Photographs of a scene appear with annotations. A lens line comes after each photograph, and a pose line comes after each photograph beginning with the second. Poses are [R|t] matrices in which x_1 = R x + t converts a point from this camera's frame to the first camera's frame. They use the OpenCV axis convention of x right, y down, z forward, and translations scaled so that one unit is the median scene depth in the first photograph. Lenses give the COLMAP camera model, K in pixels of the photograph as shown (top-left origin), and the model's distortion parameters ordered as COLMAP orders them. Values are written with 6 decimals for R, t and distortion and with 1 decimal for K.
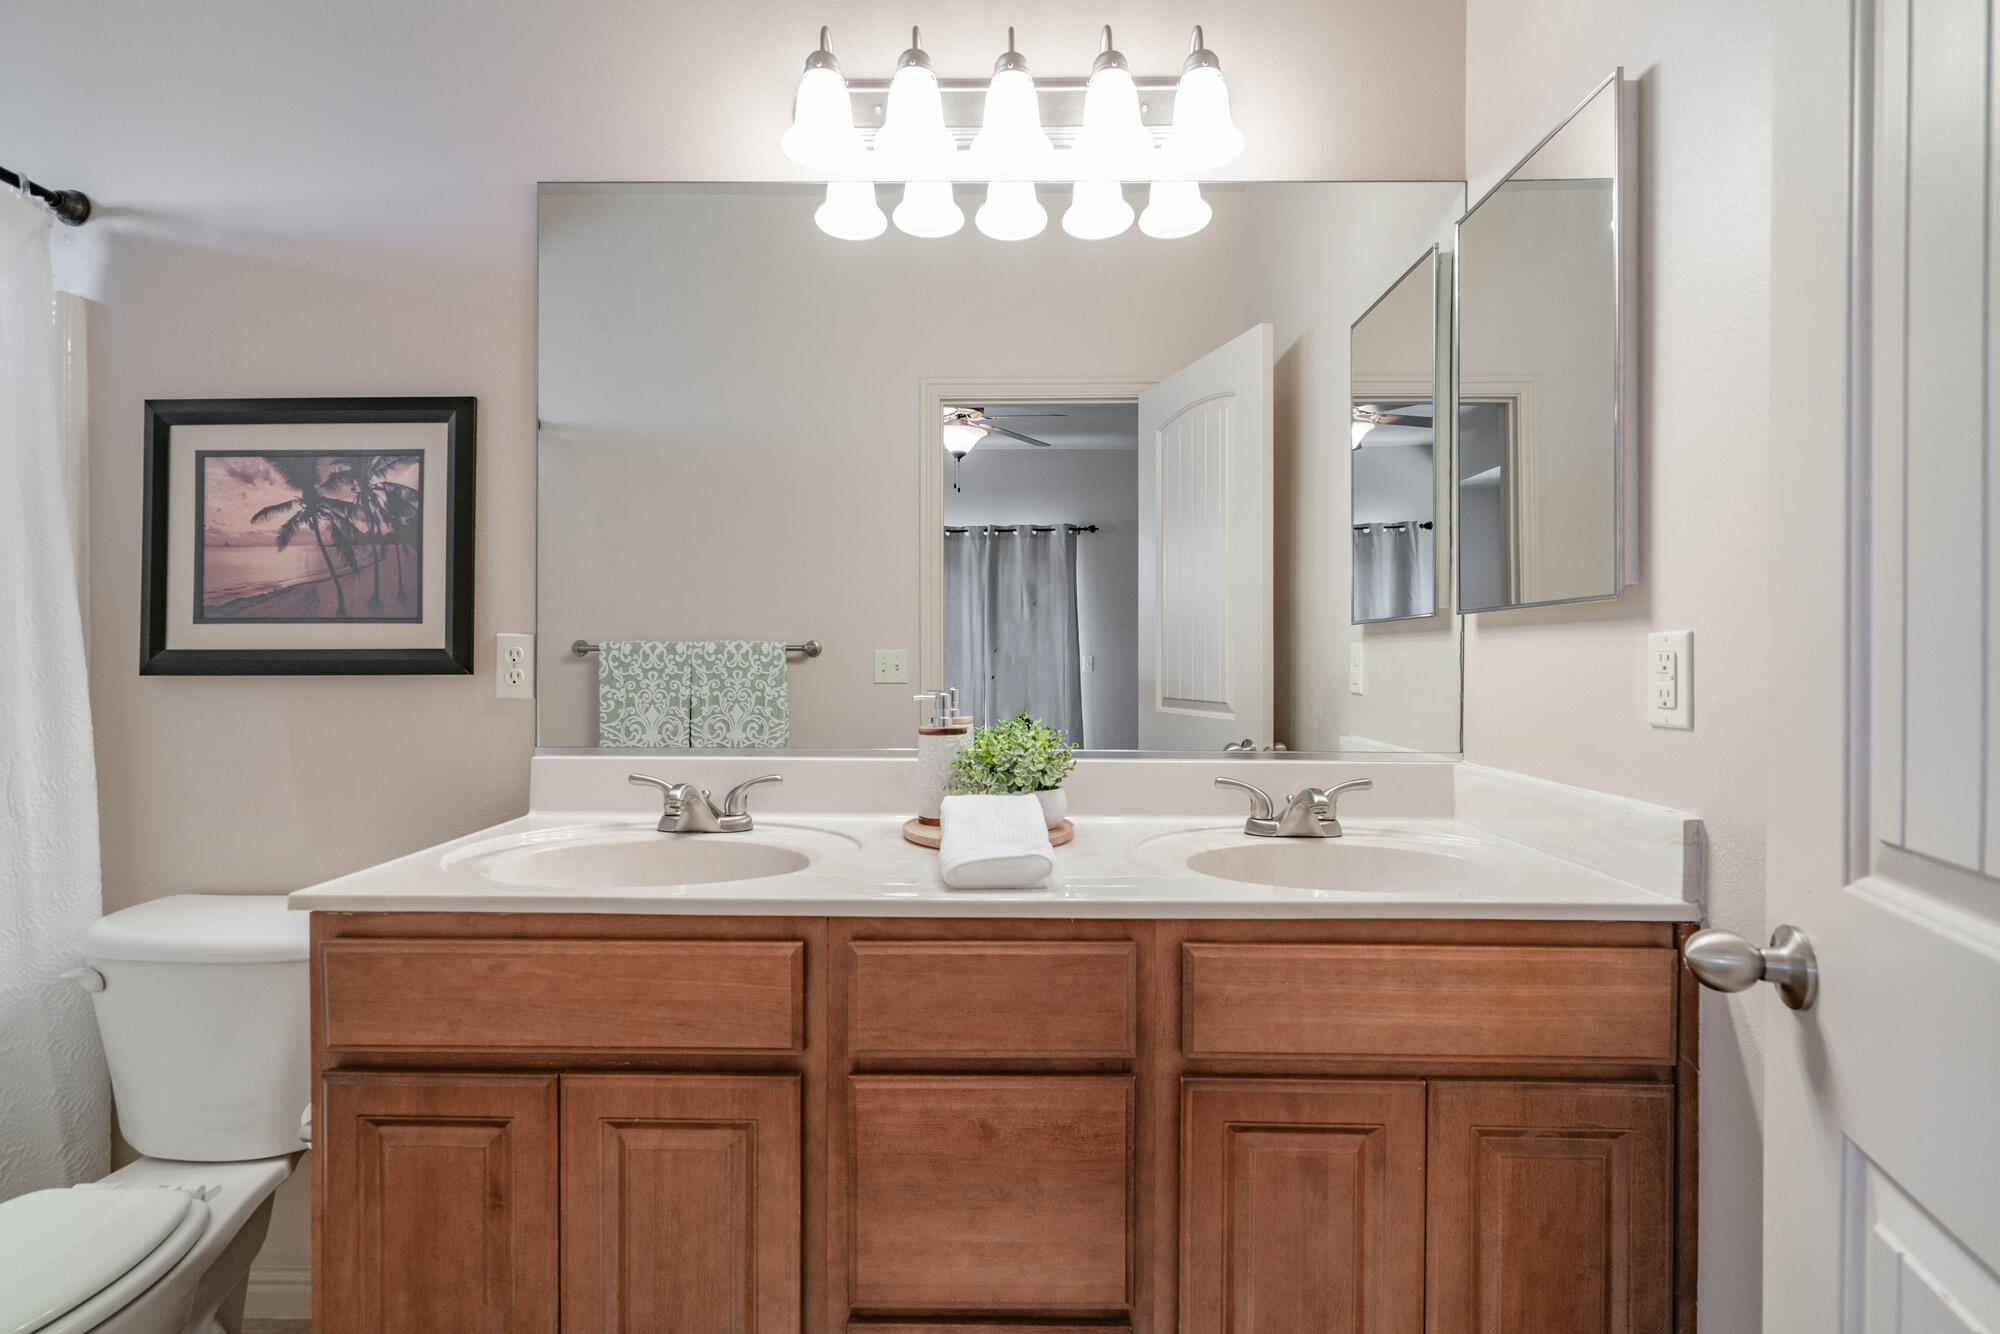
lens RADIAL K [[904.6, 0, 1002.1], [0, 904.6, 652.9], [0, 0, 1]] dist [0.000494, 0.000300]
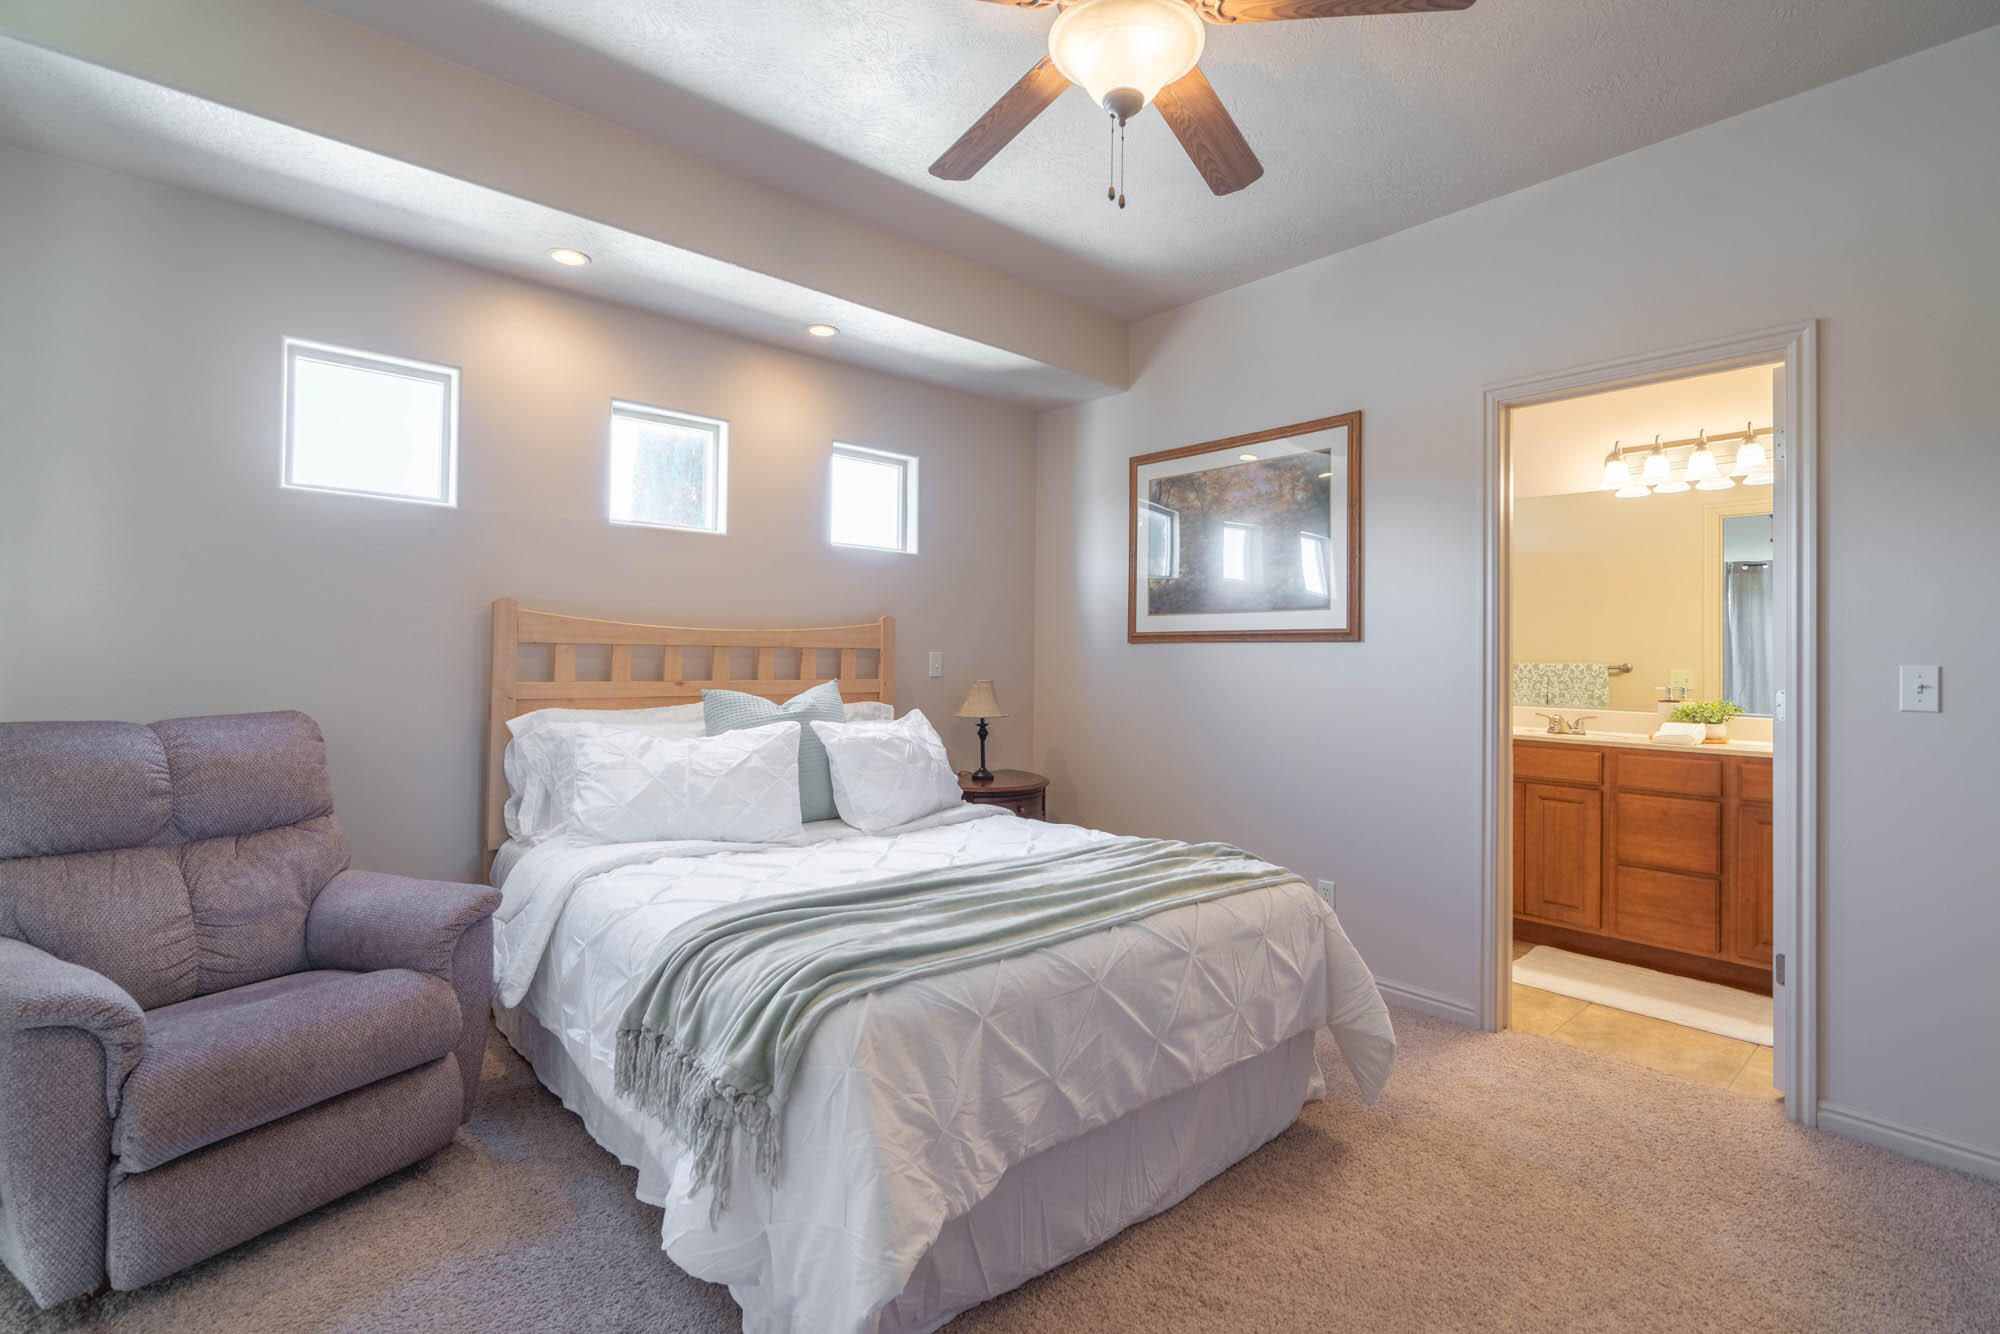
lens RADIAL K [[917.2, 0, 995.2], [0, 917.2, 654.4], [0, 0, 1]] dist [0.001451, 0.000384]
pose [[0.666038, 0.003110, -0.745911, 0.866663], [-0.013450, 0.999879, -0.007841, -0.001960], [0.745796, 0.015255, 0.665999, -3.131407]]
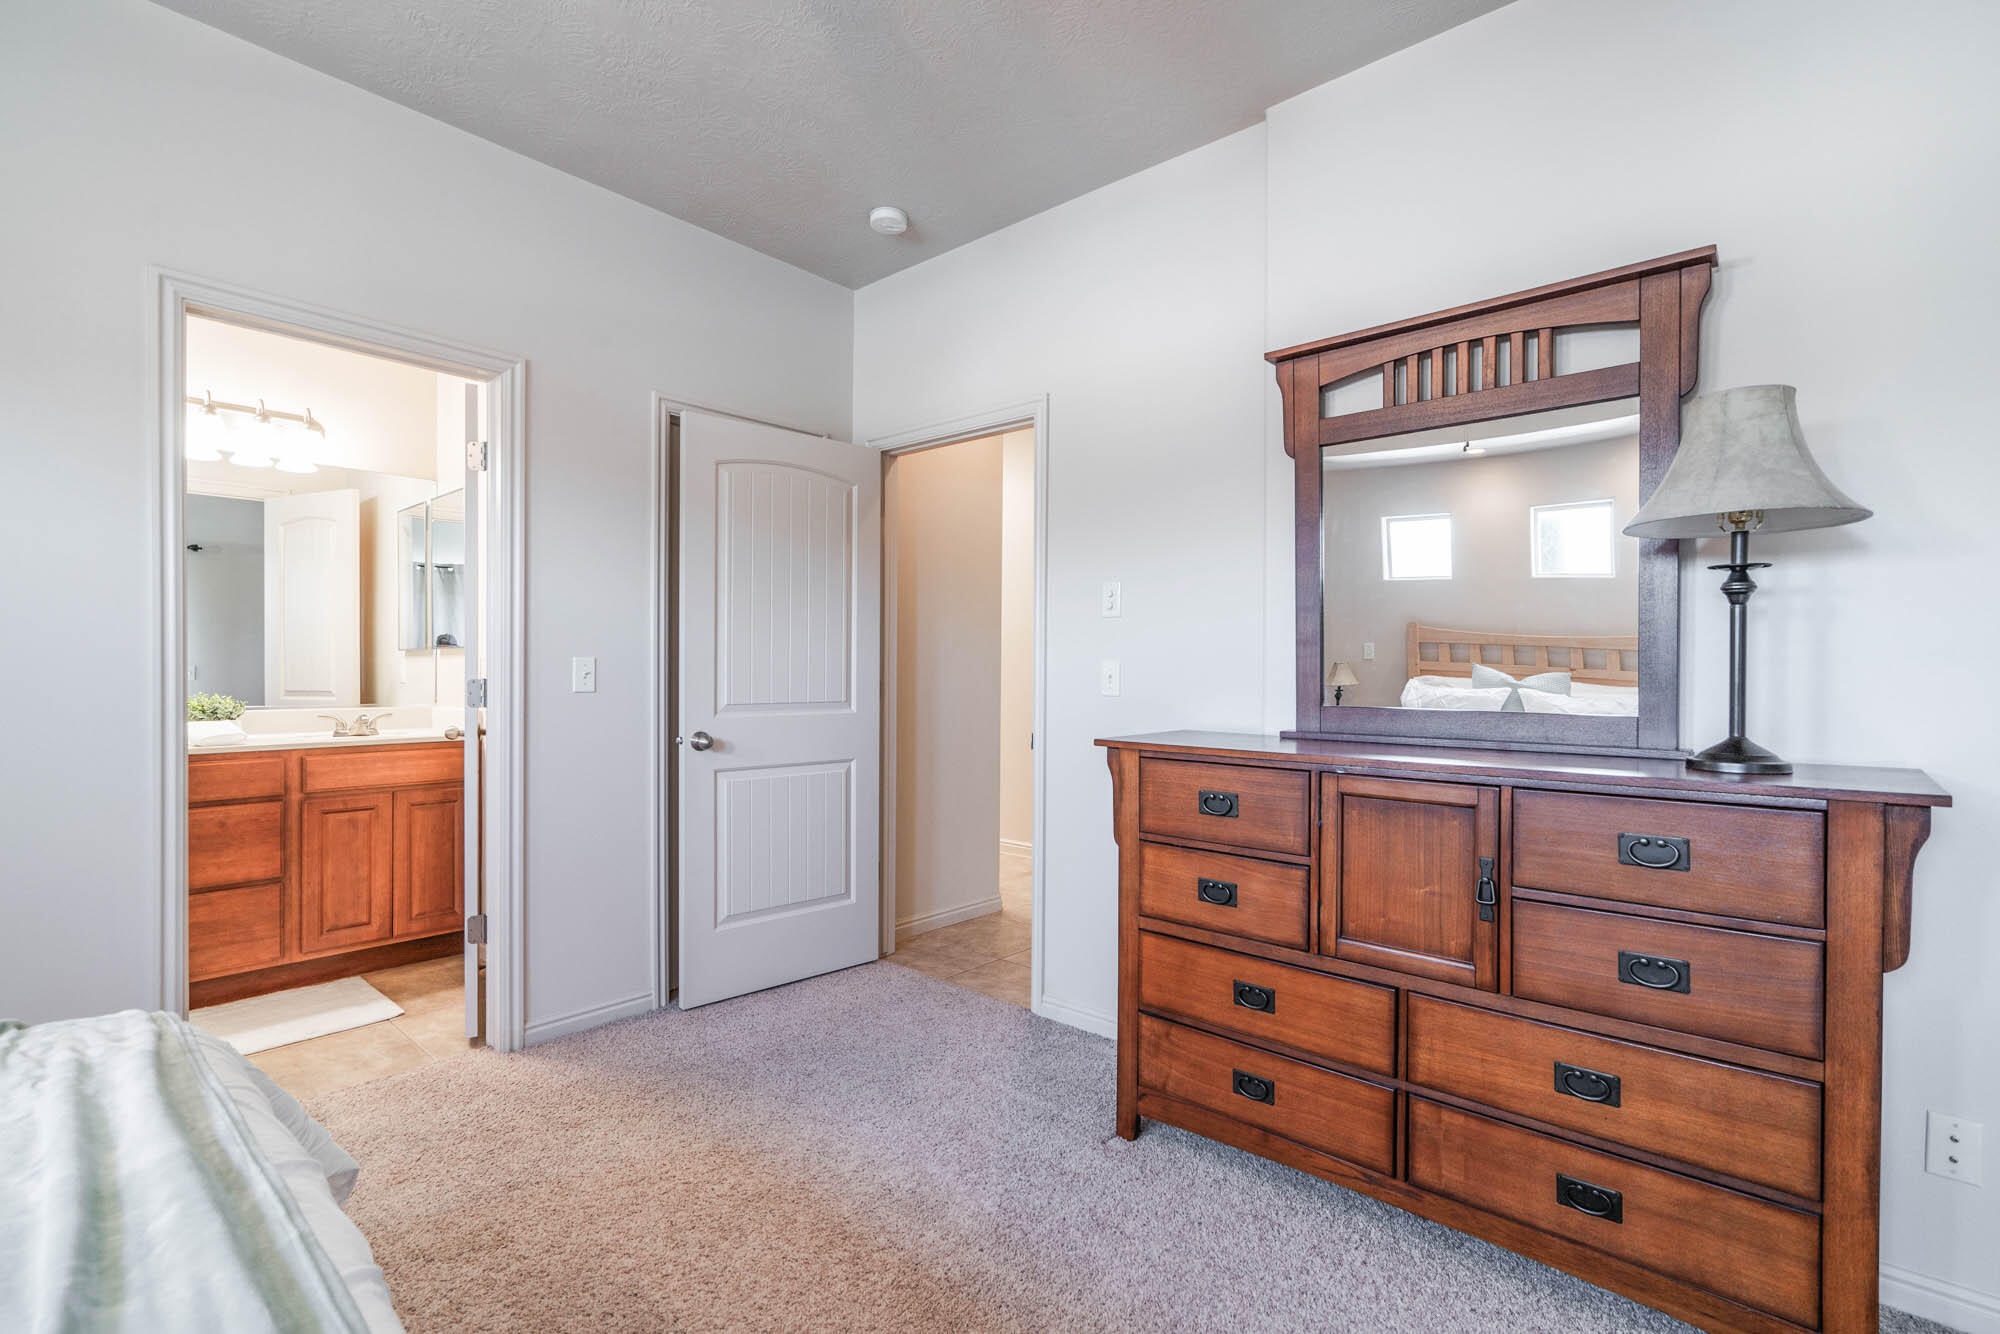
lens RADIAL K [[898.9, 0, 990.9], [0, 898.9, 680.8], [0, 0, 1]] dist [0.003008, 0.000814]
pose [[0.659615, -0.009946, 0.751538, -0.568102], [-0.001802, 0.999889, 0.014815, 0.008433], [-0.751602, -0.011126, 0.659523, -2.836784]]
